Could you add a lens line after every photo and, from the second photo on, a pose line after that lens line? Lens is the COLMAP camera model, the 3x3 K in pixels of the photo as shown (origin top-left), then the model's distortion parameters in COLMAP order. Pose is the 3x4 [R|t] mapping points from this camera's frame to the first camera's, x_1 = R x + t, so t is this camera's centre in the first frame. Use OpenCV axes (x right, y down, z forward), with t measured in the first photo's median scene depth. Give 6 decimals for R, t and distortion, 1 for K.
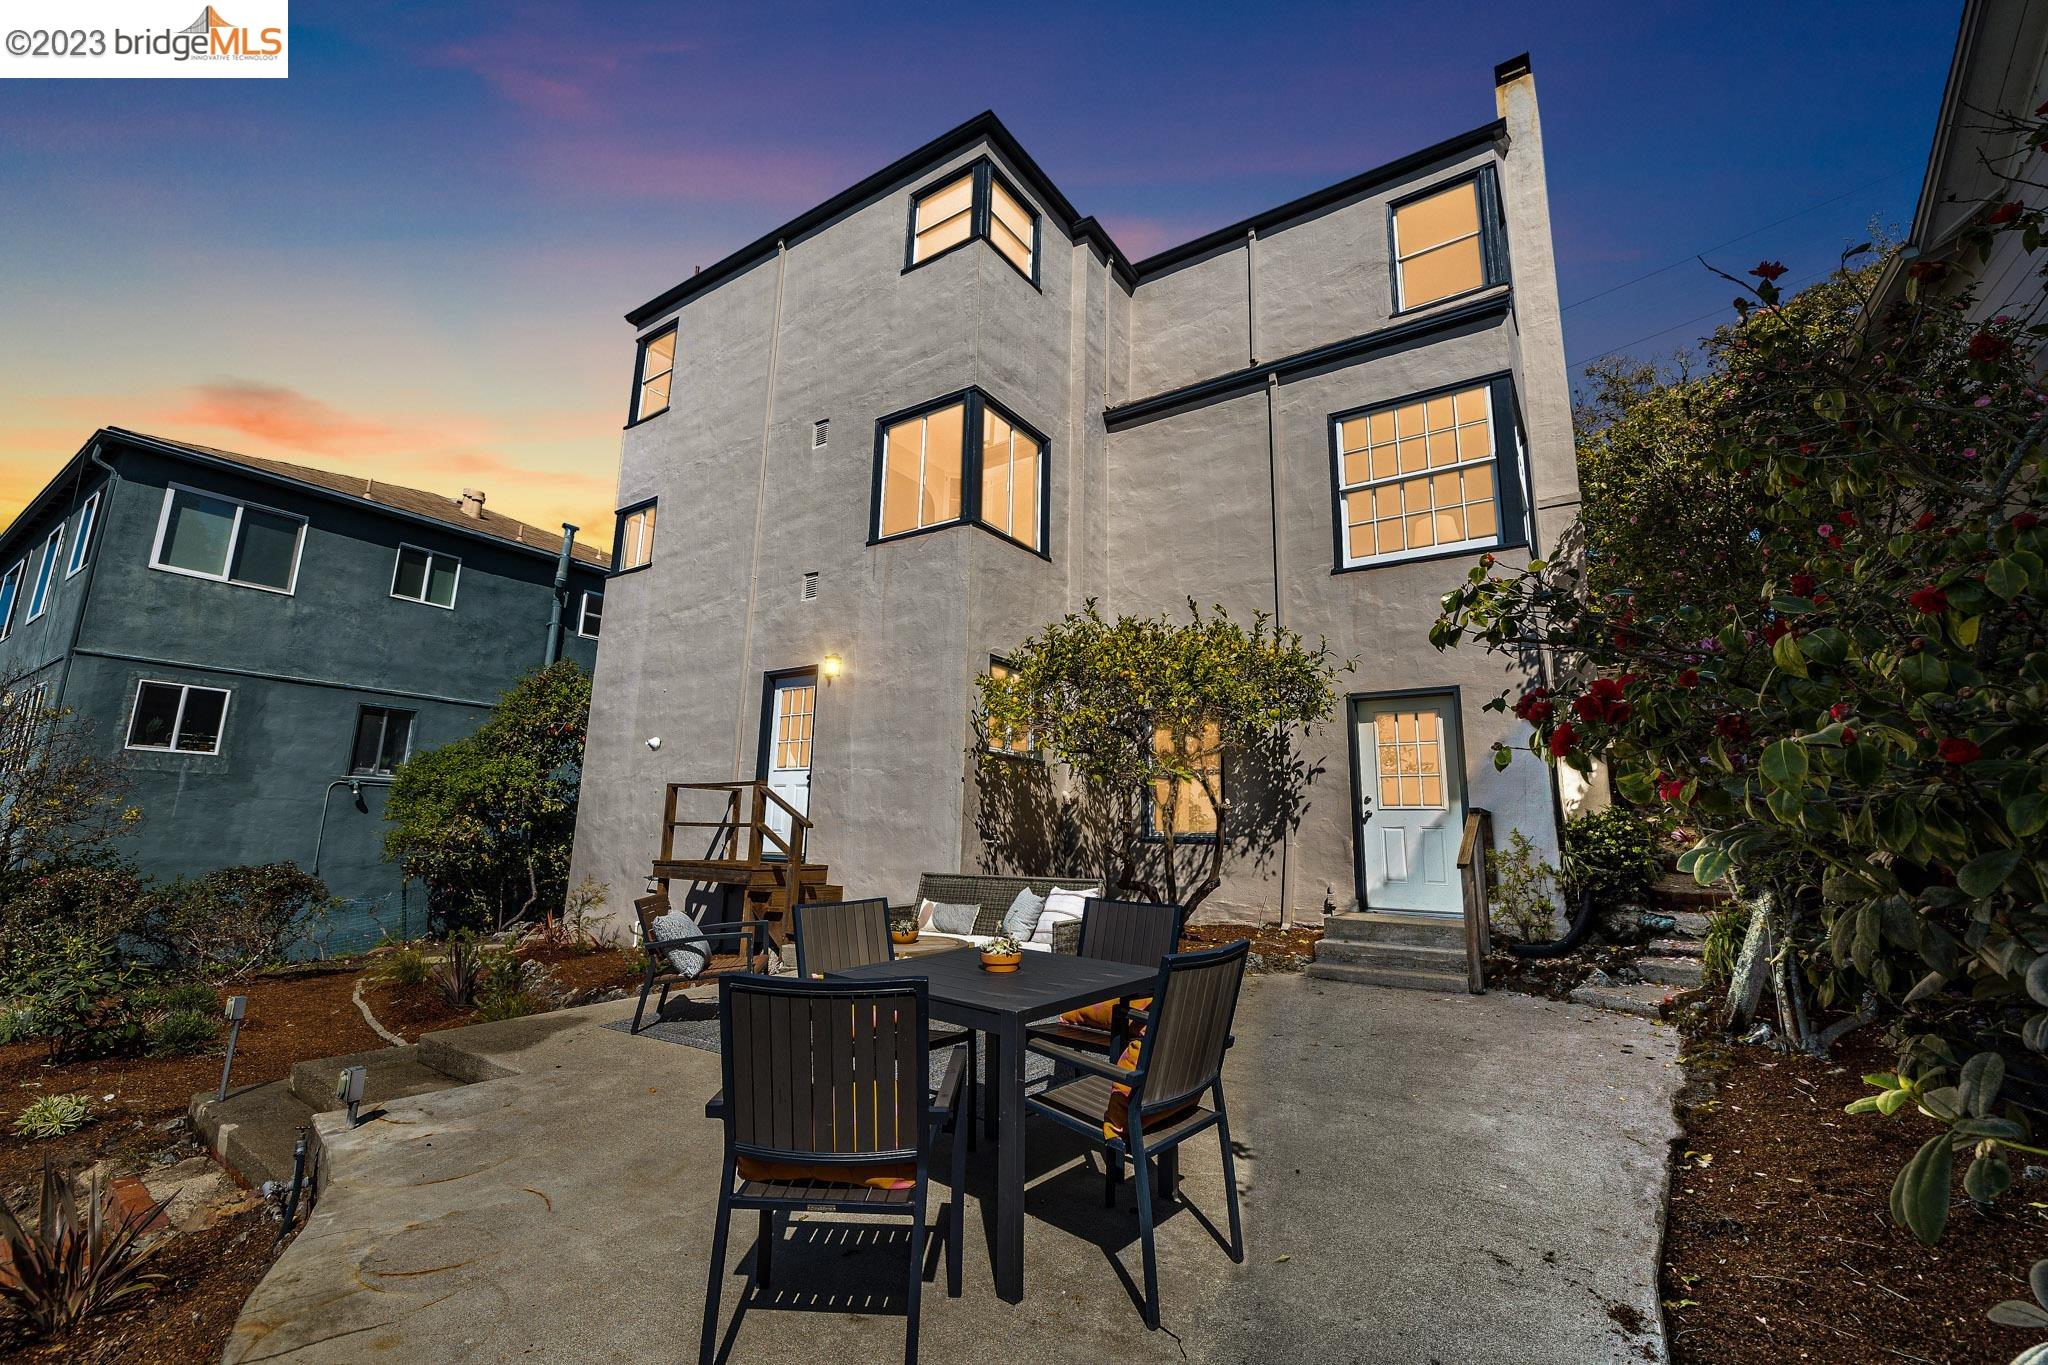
lens RADIAL K [[893.4, 0, 1022.8], [0, 893.4, 675.5], [0, 0, 1]] dist [-0.003391, -0.000300]
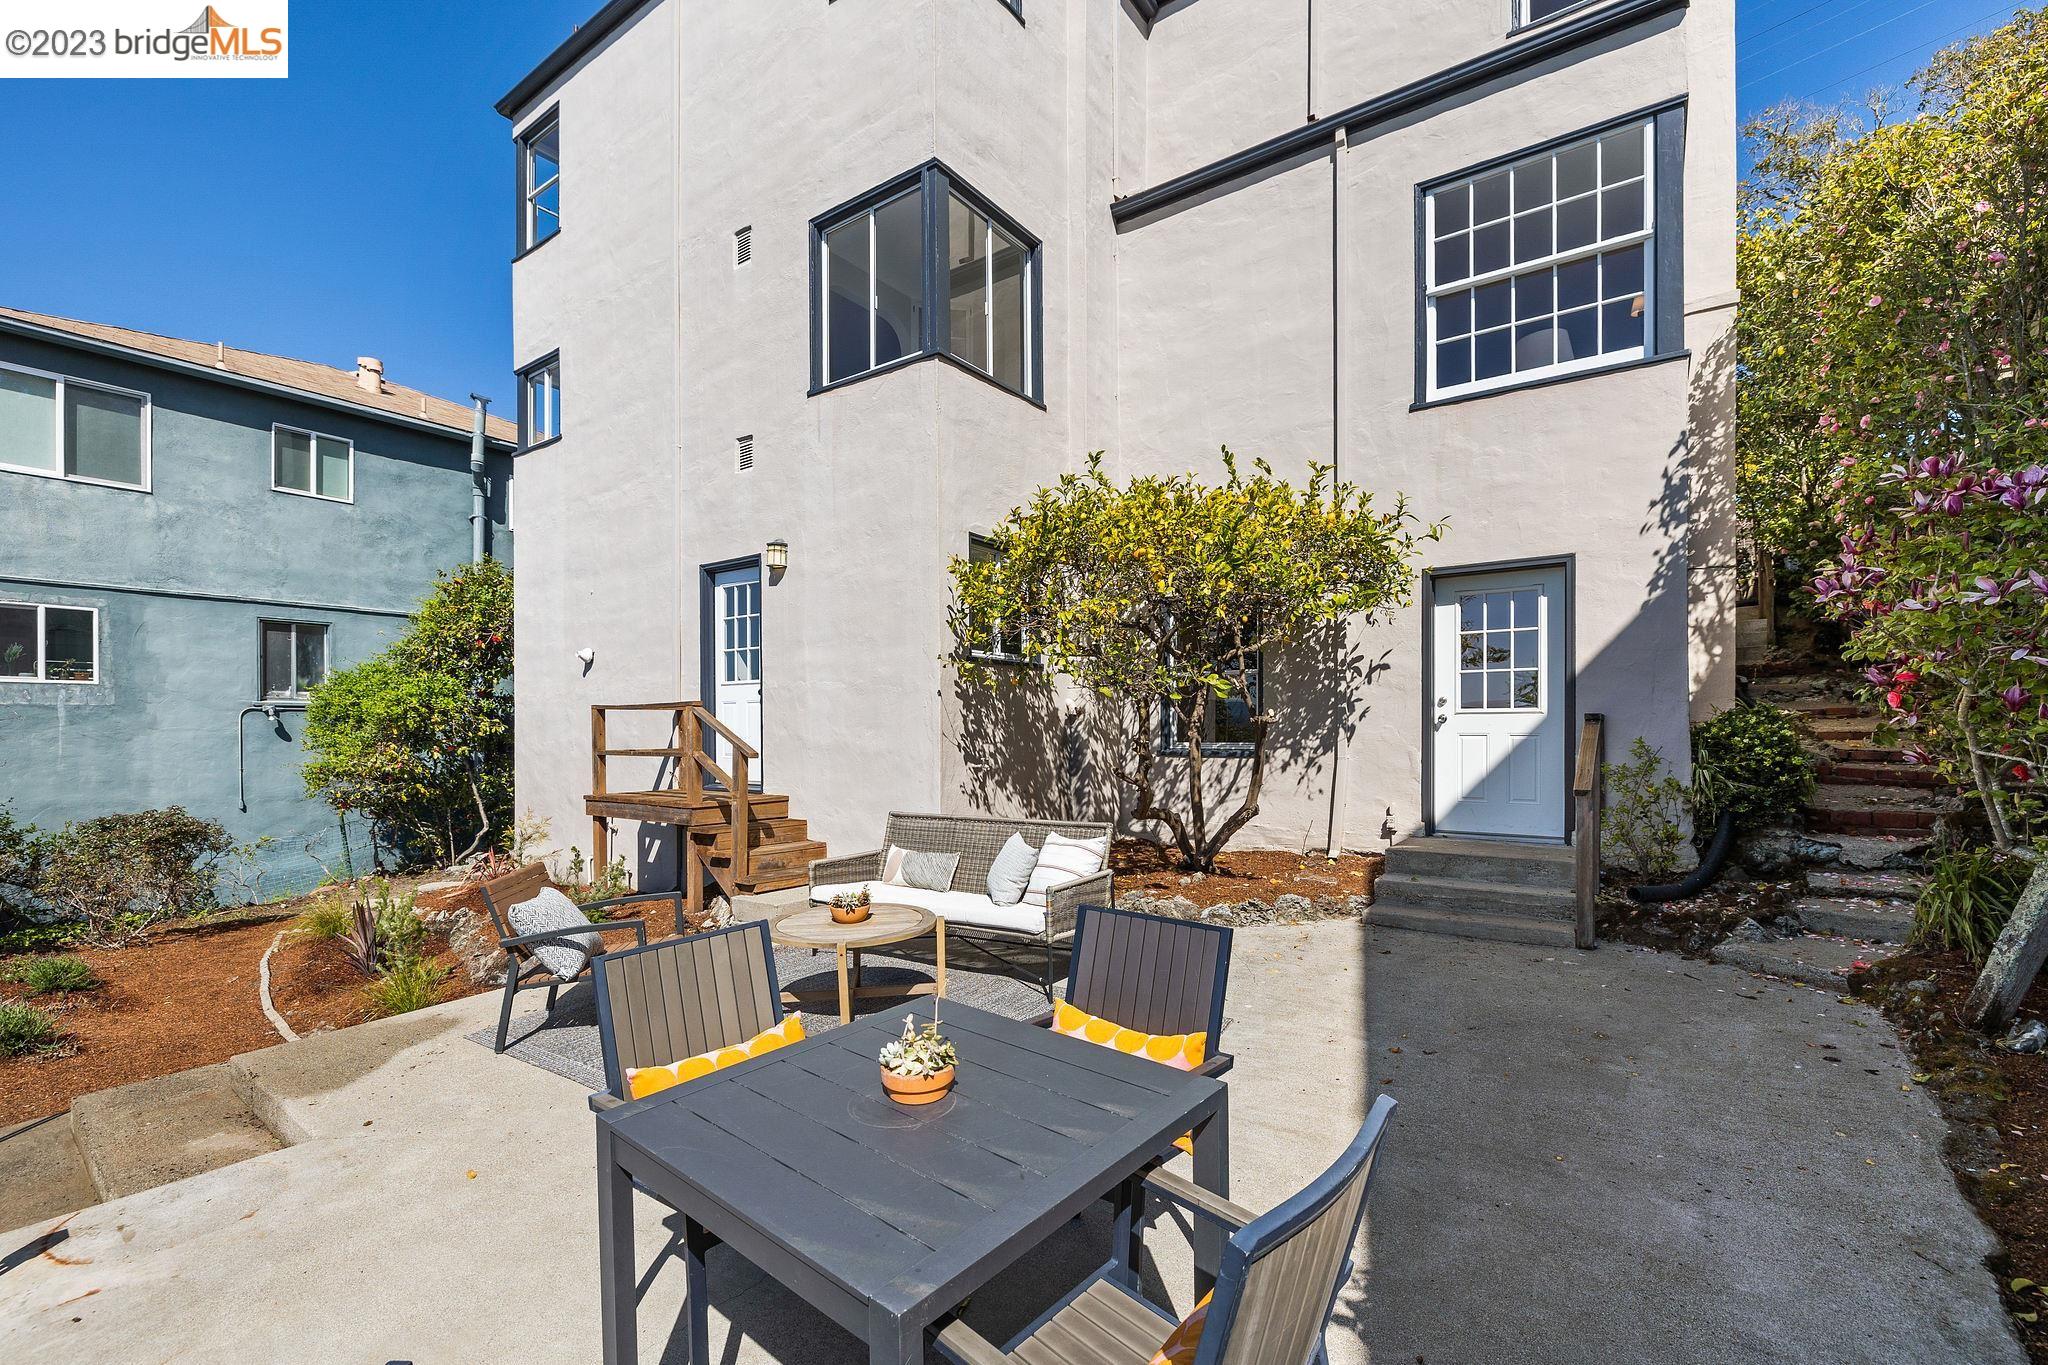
lens RADIAL K [[893.4, 0, 1009.5], [0, 893.4, 745.0], [0, 0, 1]] dist [-0.003391, -0.000300]
pose [[0.999008, -0.026204, -0.035999, 0.021564], [0.032976, 0.978681, 0.202721, 0.000670], [0.029919, -0.203707, 0.978575, 0.179822]]
